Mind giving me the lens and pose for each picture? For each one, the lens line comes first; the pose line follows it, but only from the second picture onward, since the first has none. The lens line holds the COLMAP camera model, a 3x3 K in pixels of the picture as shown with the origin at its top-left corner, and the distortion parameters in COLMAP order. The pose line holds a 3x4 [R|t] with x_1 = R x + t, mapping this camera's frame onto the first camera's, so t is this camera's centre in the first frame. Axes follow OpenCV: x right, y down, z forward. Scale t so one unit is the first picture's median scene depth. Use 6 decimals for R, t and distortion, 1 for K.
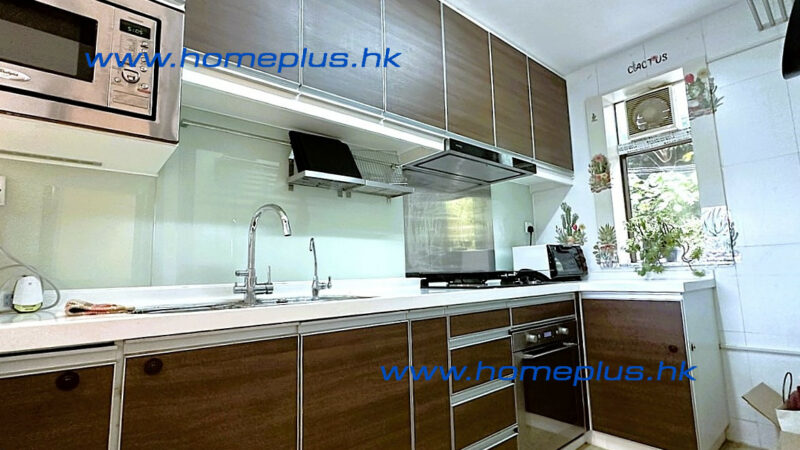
lens RADIAL K [[389.0, 0, 405.7], [0, 389.0, 224.0], [0, 0, 1]] dist [-0.003691, 0.000059]
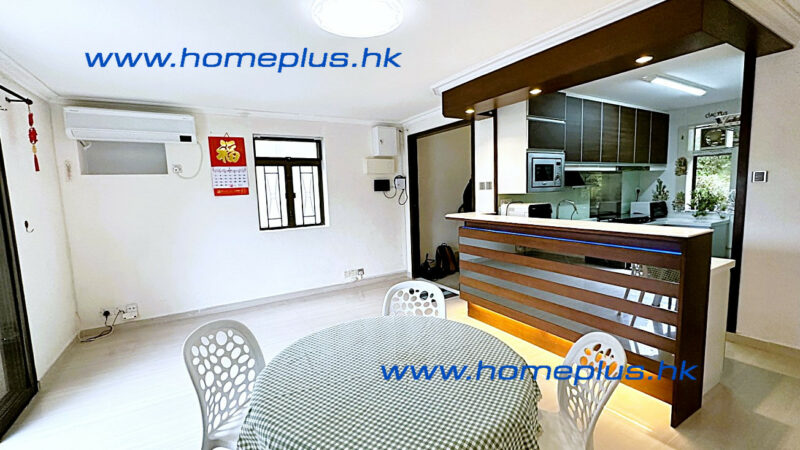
lens RADIAL K [[340.8, 0, 400.4], [0, 340.8, 225.2], [0, 0, 1]] dist [-0.005568, -0.000674]
pose [[0.982441, 0.017975, -0.185707, -0.631189], [0.025958, 0.972500, 0.231453, -0.285386], [0.184760, -0.232209, 0.954957, -1.078275]]
